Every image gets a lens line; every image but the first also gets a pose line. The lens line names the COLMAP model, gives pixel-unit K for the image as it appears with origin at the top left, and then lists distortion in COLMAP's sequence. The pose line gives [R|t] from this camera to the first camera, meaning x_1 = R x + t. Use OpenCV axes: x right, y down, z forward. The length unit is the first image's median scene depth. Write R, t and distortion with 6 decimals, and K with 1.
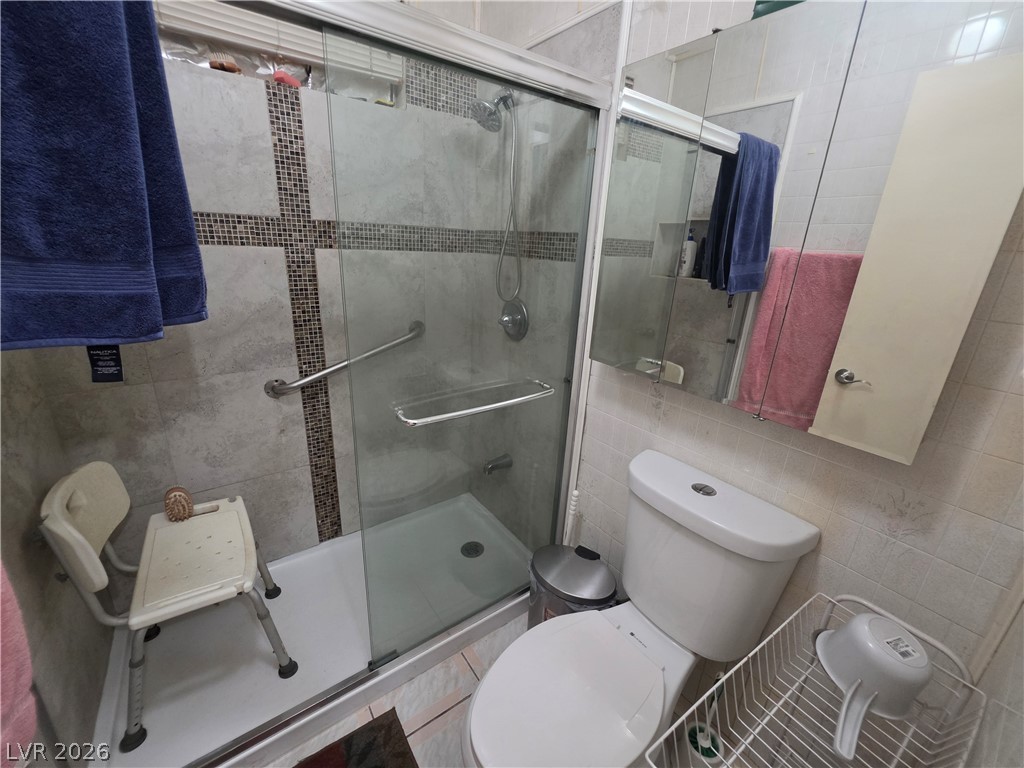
lens RADIAL K [[416.8, 0, 511.0], [0, 416.8, 380.6], [0, 0, 1]] dist [-0.005391, 0.000869]
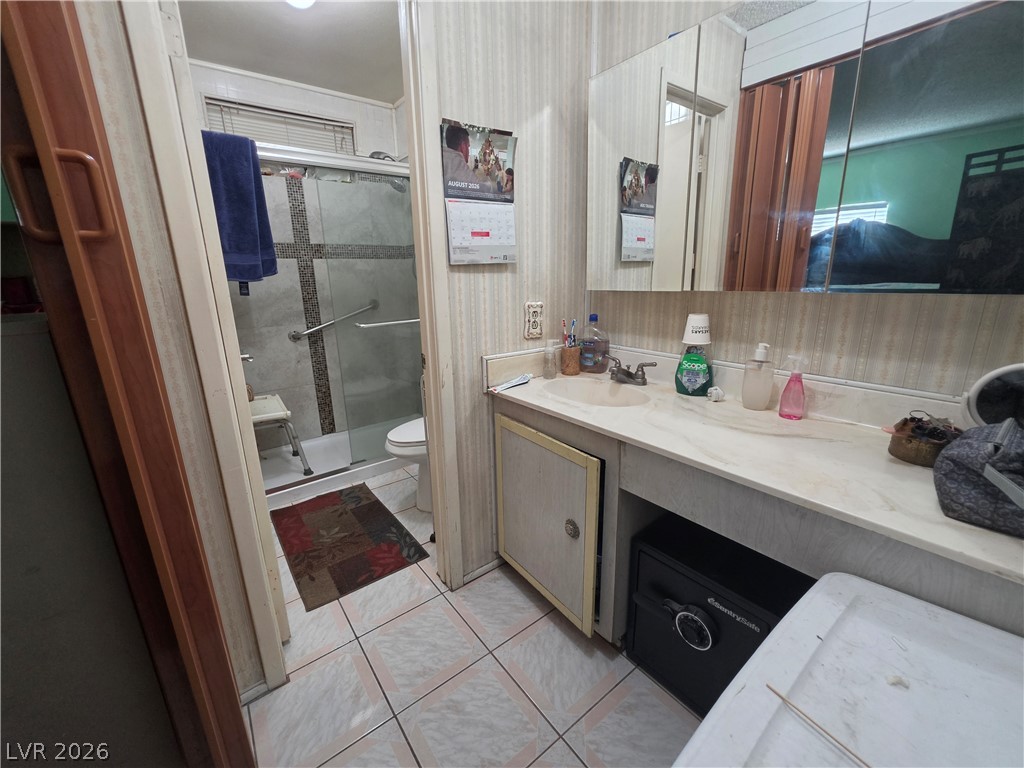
lens RADIAL K [[416.8, 0, 514.7], [0, 416.8, 383.5], [0, 0, 1]] dist [-0.005391, 0.000869]
pose [[0.997256, -0.071961, 0.017393, 0.347725], [0.072890, 0.995502, -0.060521, 0.403749], [-0.012959, 0.061623, 0.998015, -0.813351]]
